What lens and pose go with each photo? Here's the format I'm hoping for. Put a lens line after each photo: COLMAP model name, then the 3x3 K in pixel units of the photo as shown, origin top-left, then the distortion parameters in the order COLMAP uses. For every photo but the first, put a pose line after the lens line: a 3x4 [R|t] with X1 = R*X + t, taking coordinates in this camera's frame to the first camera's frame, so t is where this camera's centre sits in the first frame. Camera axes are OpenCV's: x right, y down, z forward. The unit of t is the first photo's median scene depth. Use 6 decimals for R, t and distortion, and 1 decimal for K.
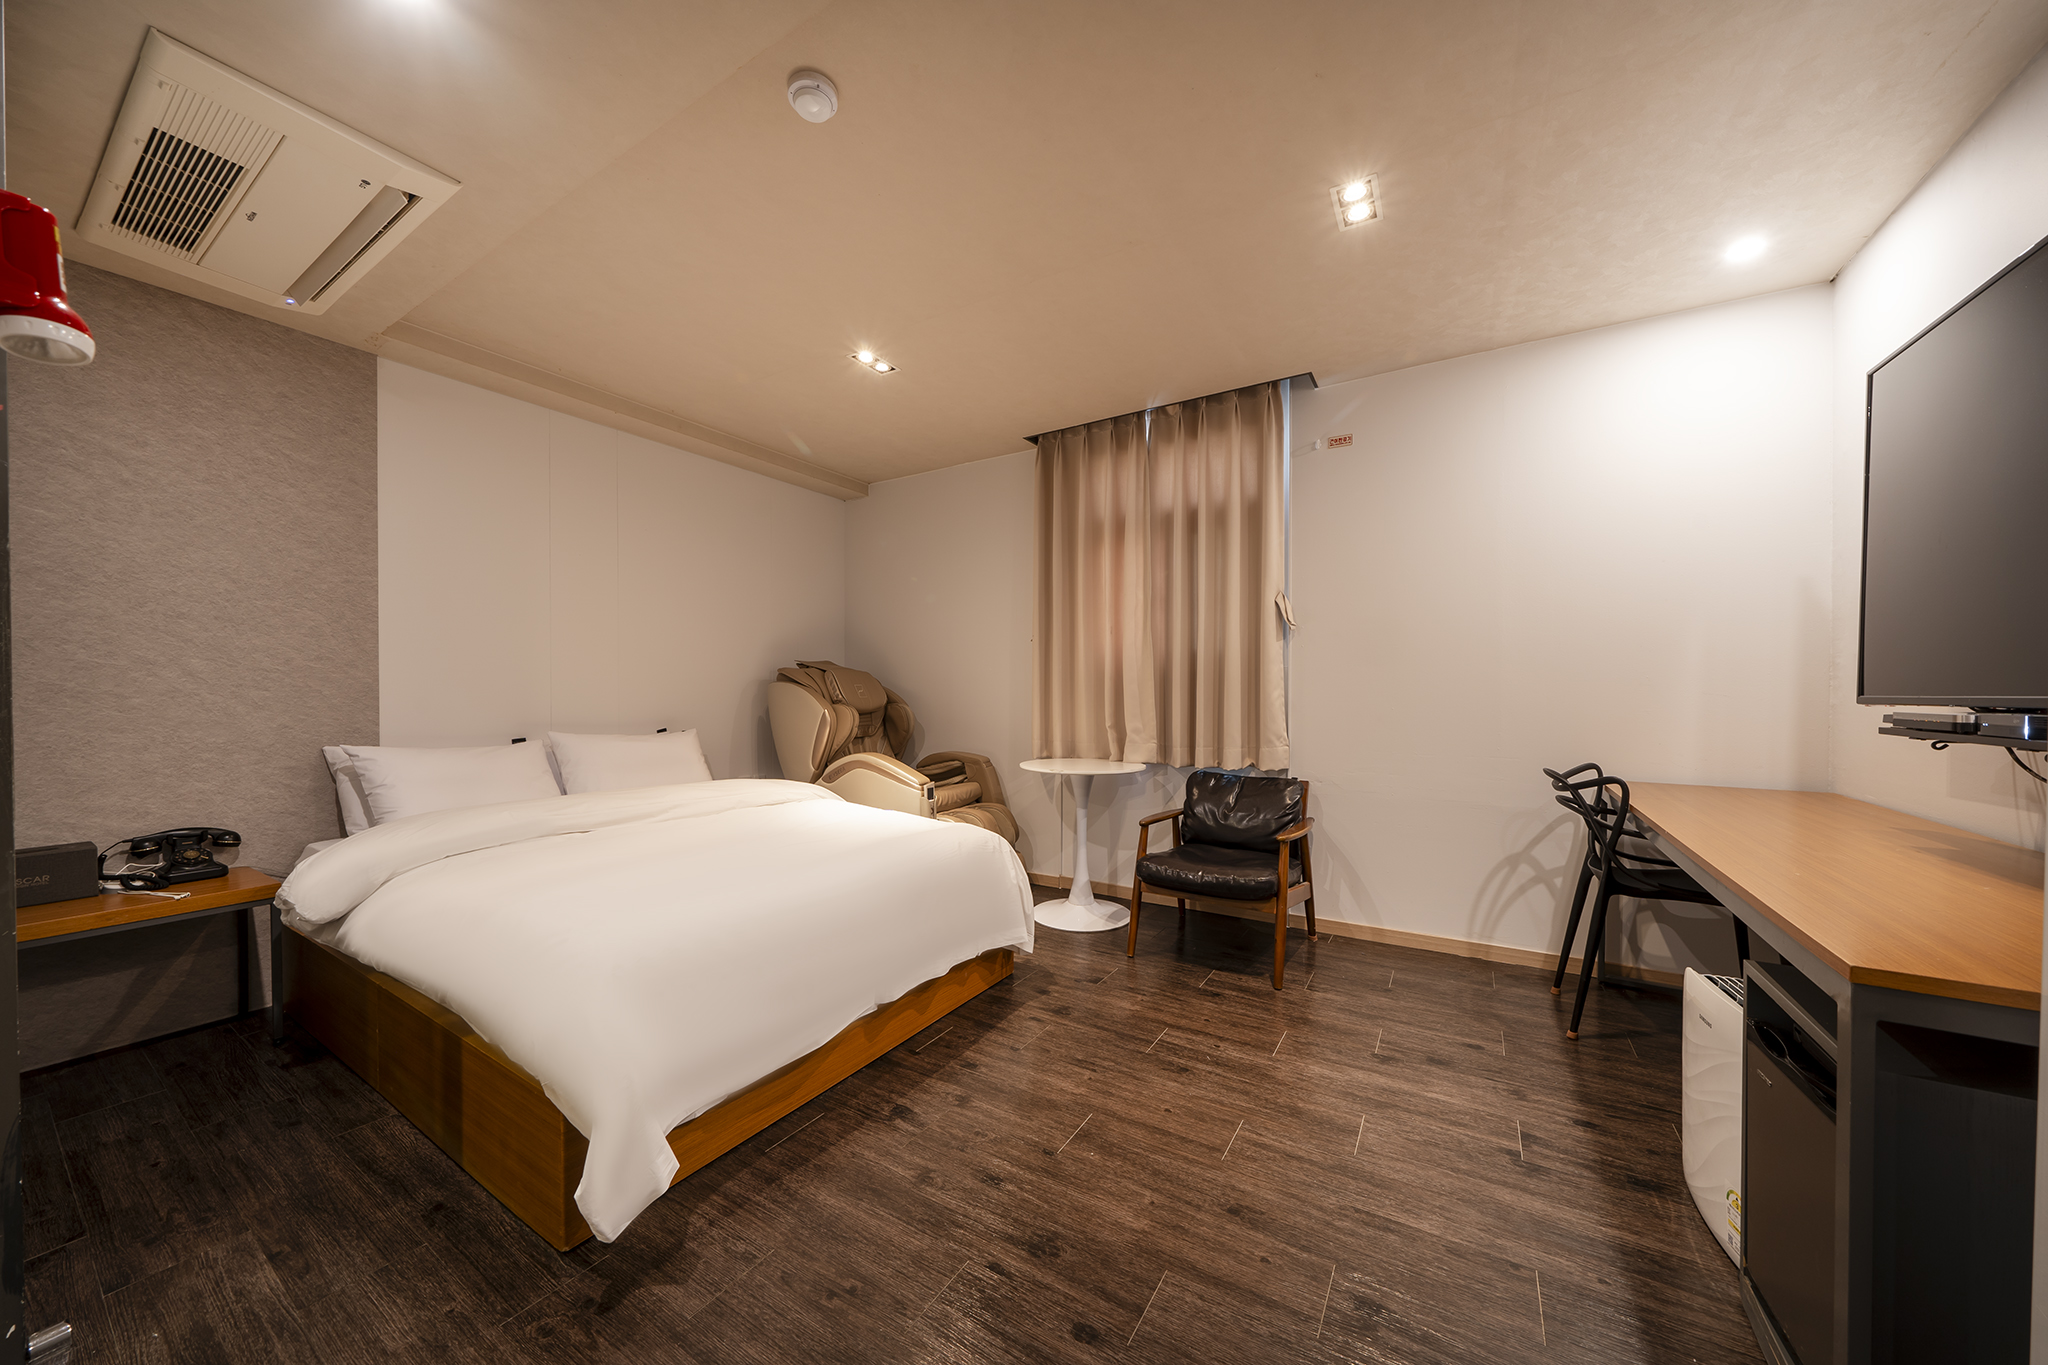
lens RADIAL K [[699.9, 0, 1021.8], [0, 699.9, 696.2], [0, 0, 1]] dist [-0.007765, -0.000266]
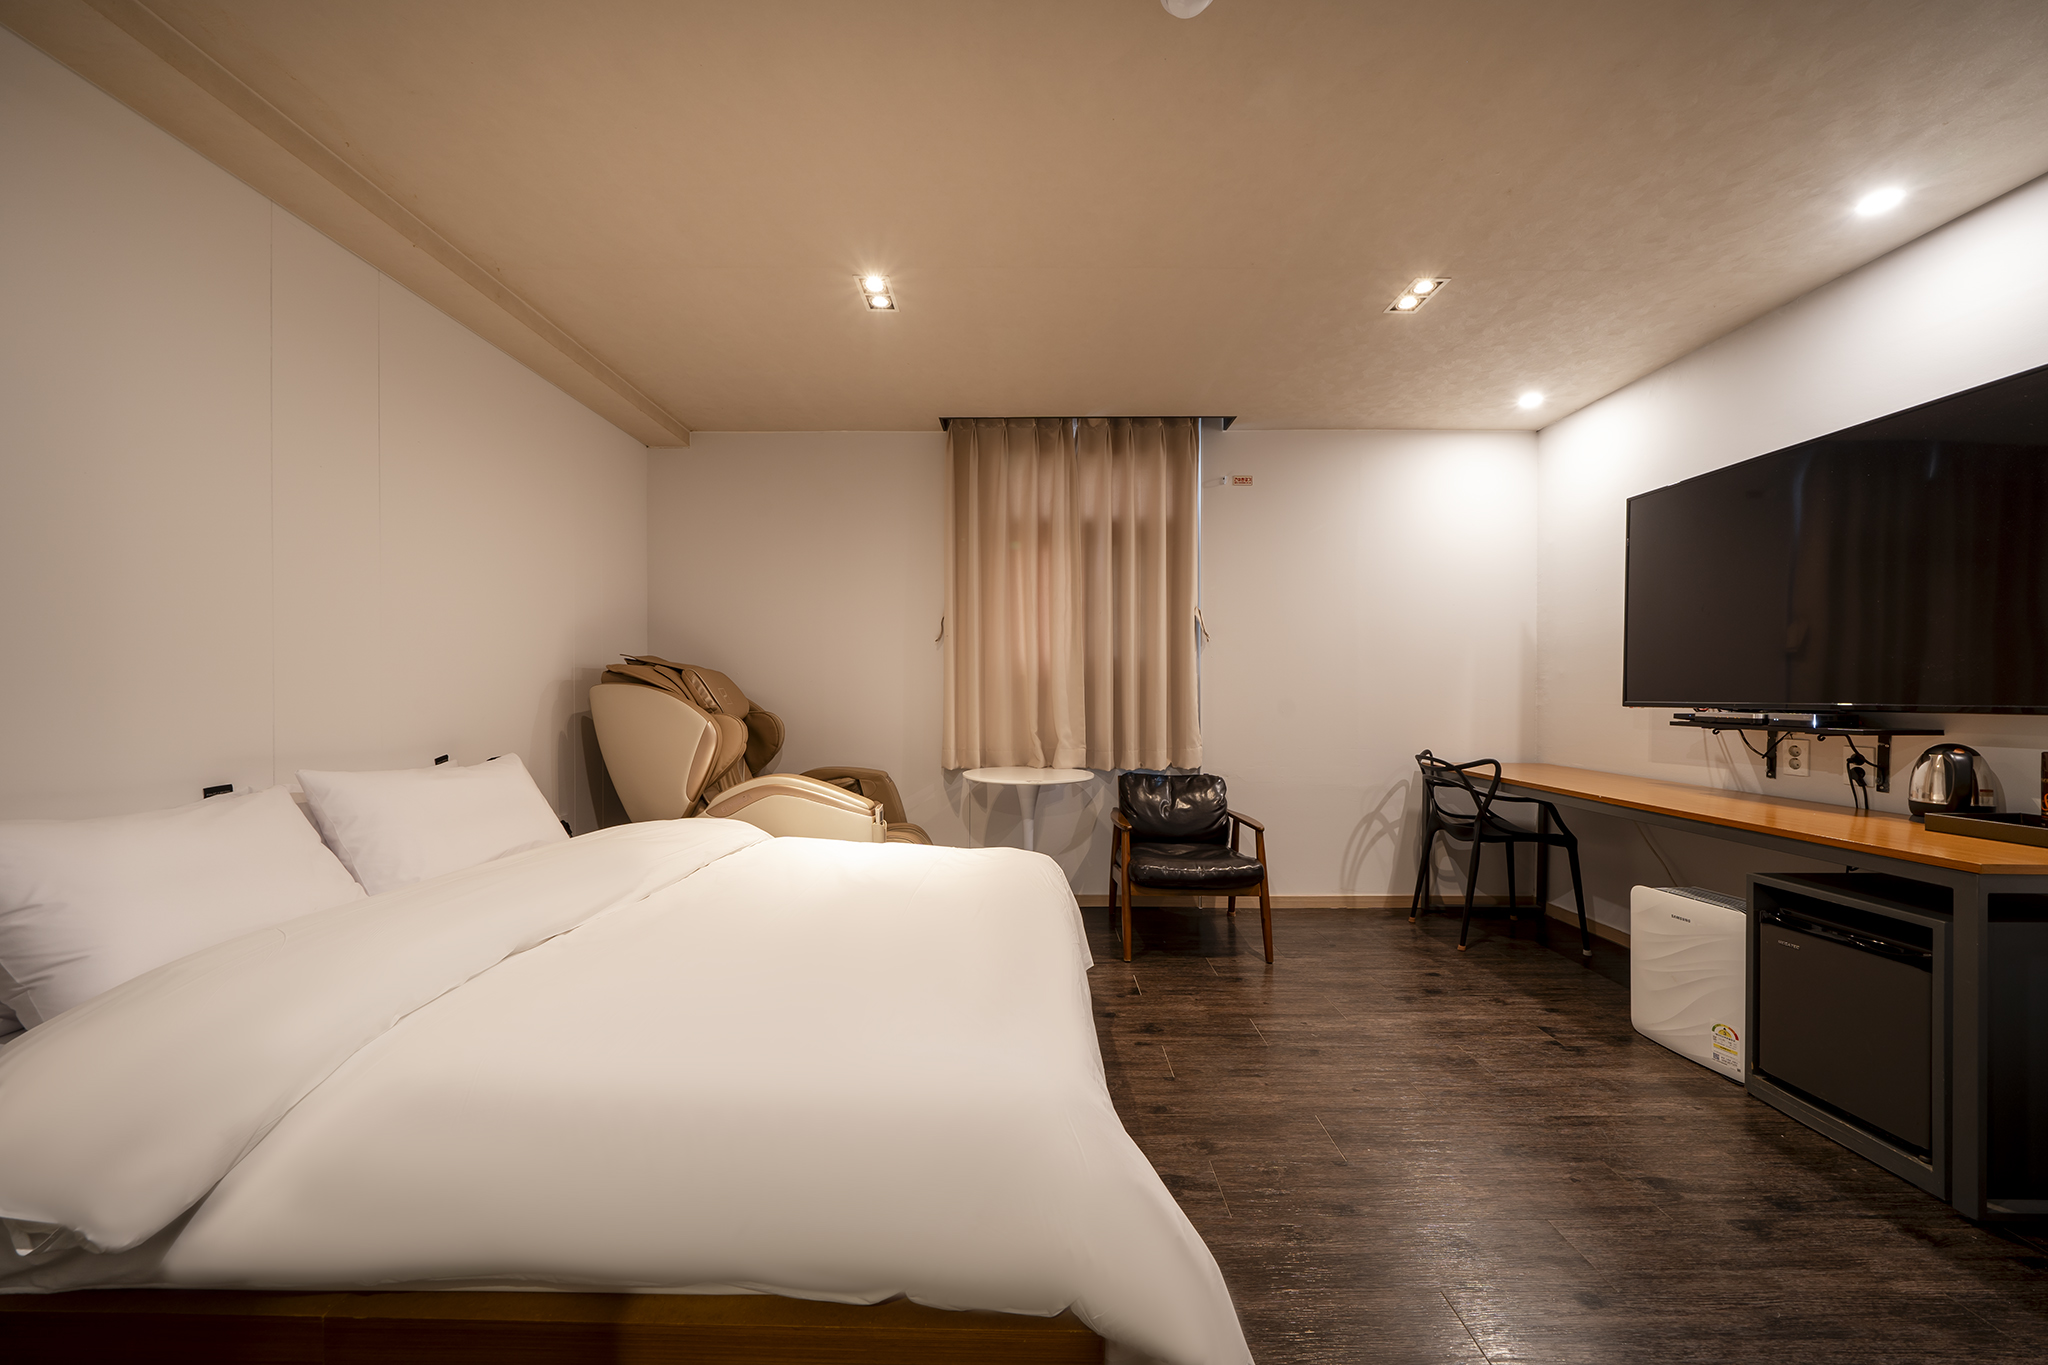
lens RADIAL K [[699.9, 0, 1021.8], [0, 699.9, 696.2], [0, 0, 1]] dist [-0.007765, -0.000266]
pose [[0.852420, -0.001531, 0.522856, -0.500760], [0.002162, 0.999997, -0.000597, -0.009037], [-0.522853, 0.001640, 0.852421, 0.222848]]
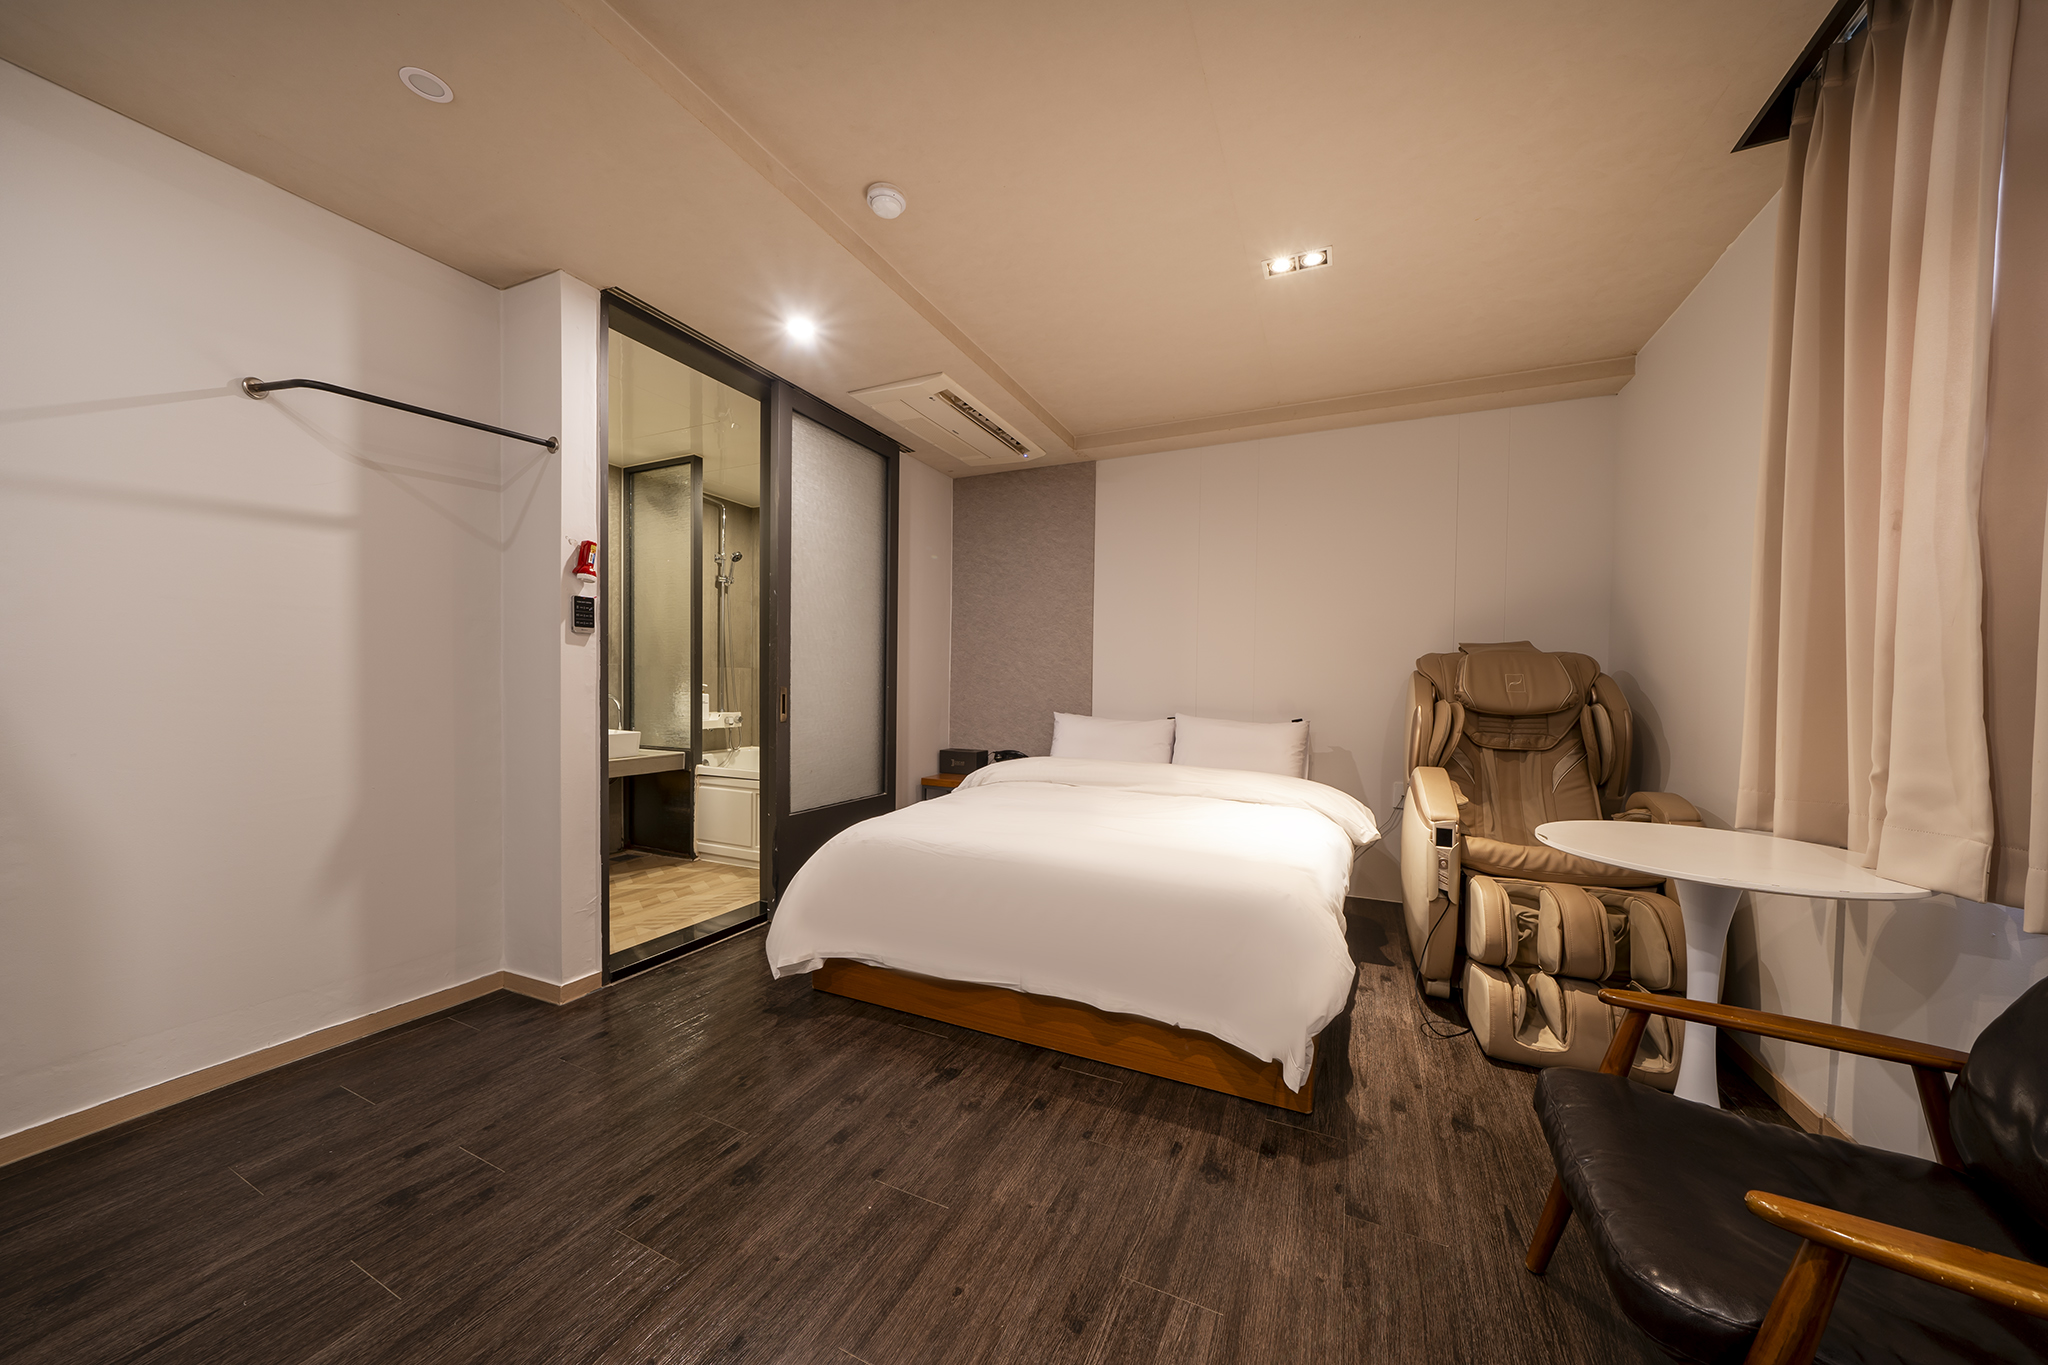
lens RADIAL K [[699.9, 0, 1021.8], [0, 699.9, 696.2], [0, 0, 1]] dist [-0.007765, -0.000266]
pose [[0.117252, 0.022428, -0.992849, 0.553894], [-0.017137, 0.999642, 0.020558, 0.000059], [0.992954, 0.014604, 0.117594, 0.616223]]
